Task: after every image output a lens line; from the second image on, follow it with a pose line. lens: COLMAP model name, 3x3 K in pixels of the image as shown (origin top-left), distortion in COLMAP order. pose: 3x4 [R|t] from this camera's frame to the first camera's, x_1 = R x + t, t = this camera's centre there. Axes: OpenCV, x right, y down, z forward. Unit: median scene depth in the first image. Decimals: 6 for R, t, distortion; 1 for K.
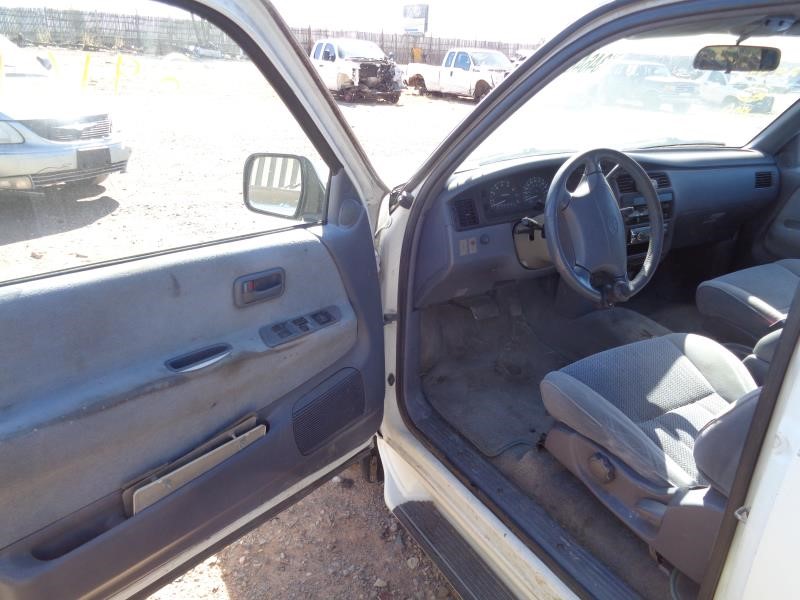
lens RADIAL K [[585.7, 0, 400.0], [0, 585.7, 300.0], [0, 0, 1]] dist [-0.006728, -0.002492]
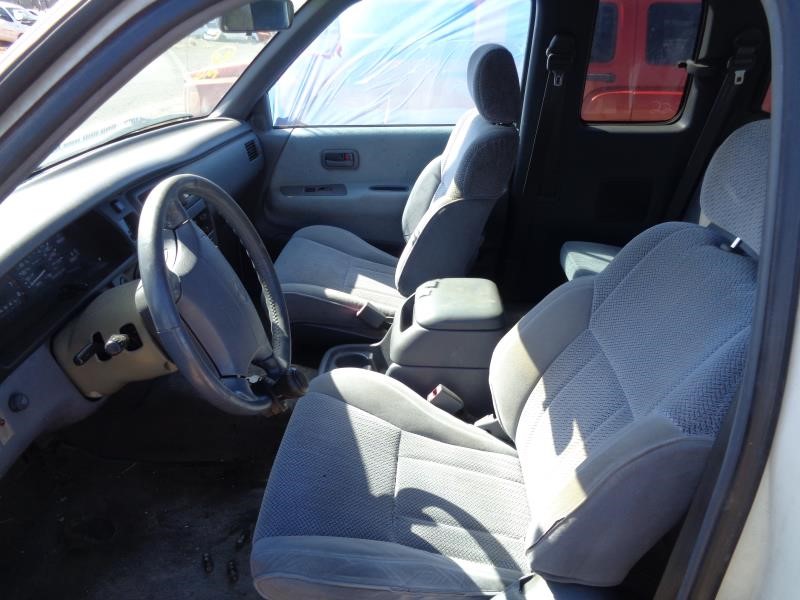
lens RADIAL K [[585.7, 0, 400.0], [0, 585.7, 300.0], [0, 0, 1]] dist [-0.006728, -0.002492]
pose [[0.514130, -0.378704, 0.769580, -0.032704], [0.305582, 0.919246, 0.248205, -0.204928], [-0.801430, 0.107560, 0.588337, 0.451749]]
